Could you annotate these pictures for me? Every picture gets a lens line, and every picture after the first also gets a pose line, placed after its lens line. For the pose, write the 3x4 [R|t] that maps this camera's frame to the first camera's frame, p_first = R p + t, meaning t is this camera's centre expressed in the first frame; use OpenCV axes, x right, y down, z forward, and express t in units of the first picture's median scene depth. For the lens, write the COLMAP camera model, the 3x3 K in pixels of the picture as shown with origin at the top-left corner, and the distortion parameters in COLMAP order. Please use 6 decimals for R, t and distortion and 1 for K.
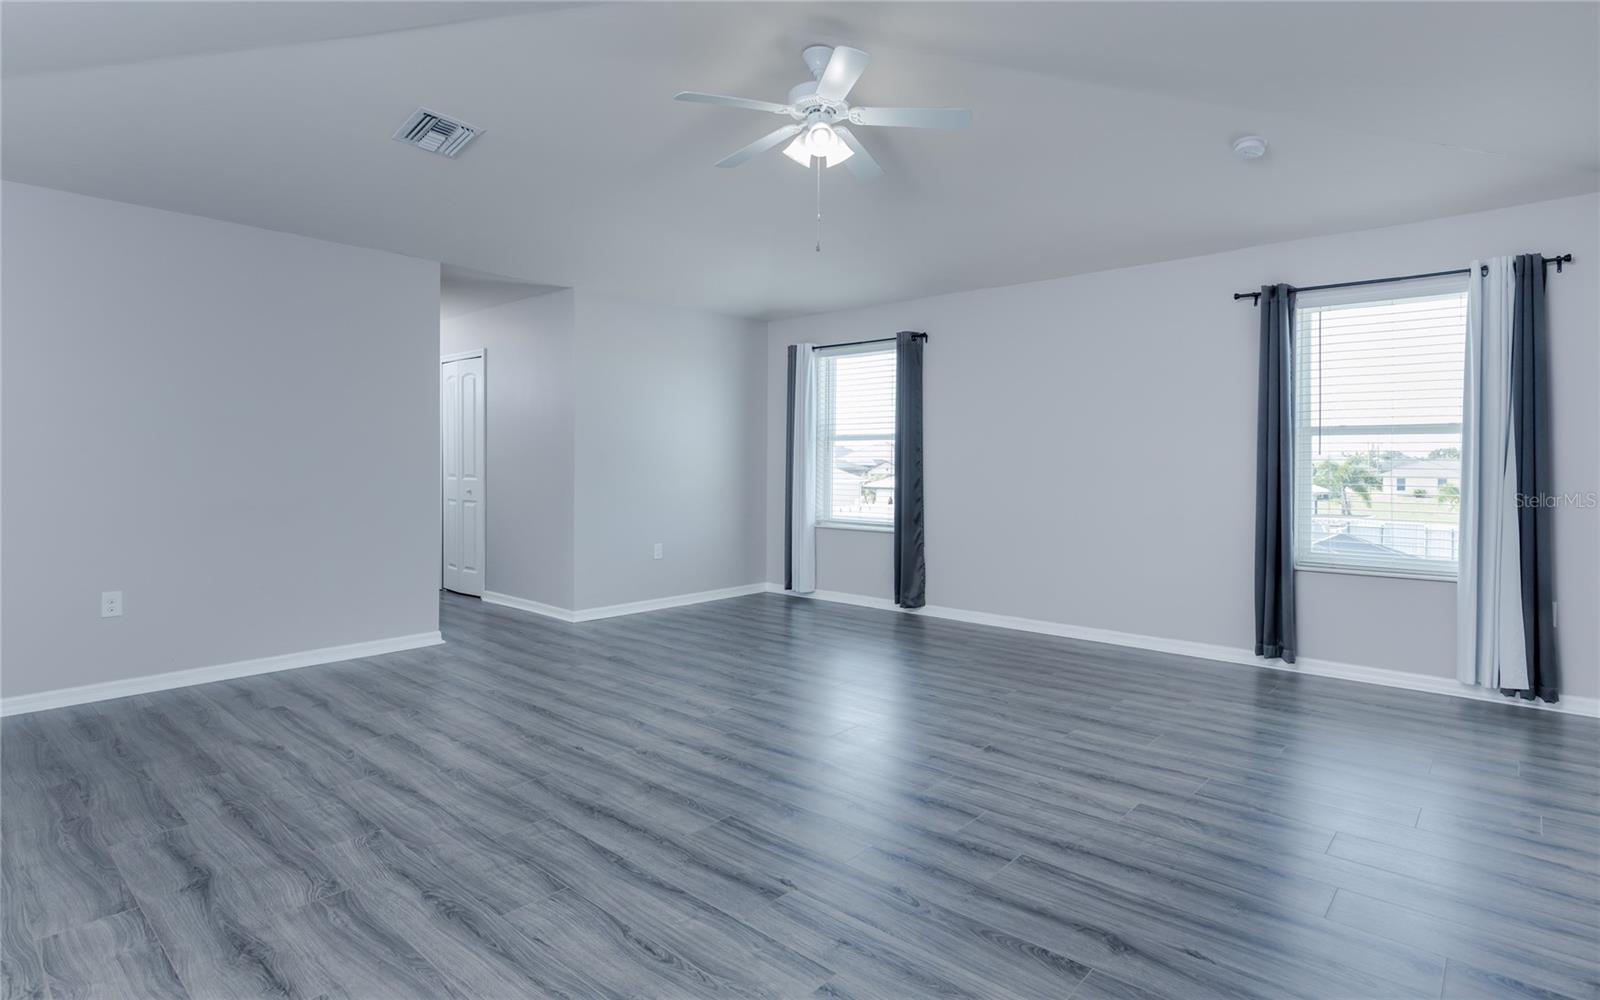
lens RADIAL K [[850.2, 0, 797.9], [0, 850.2, 497.6], [0, 0, 1]] dist [-0.002075, 0.002326]
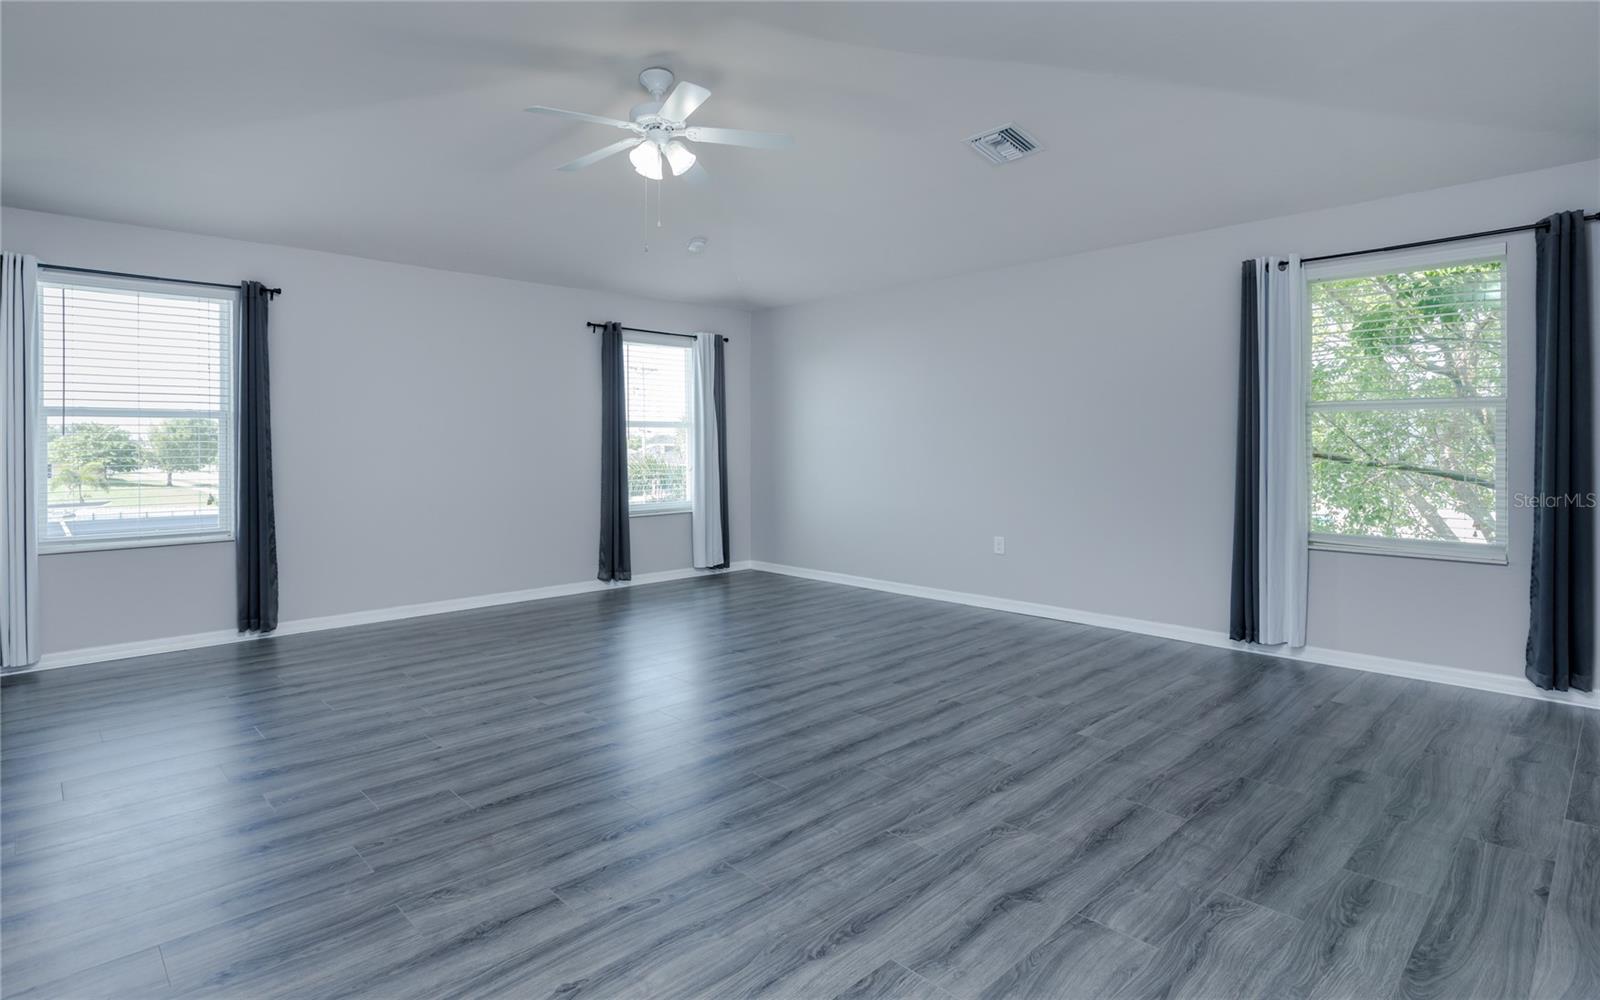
lens RADIAL K [[850.2, 0, 794.7], [0, 850.2, 497.1], [0, 0, 1]] dist [-0.002075, 0.002326]
pose [[0.030363, -0.064930, 0.997428, -1.336702], [0.047119, 0.996871, 0.063459, -0.047207], [-0.998428, 0.045071, 0.033328, 0.989753]]
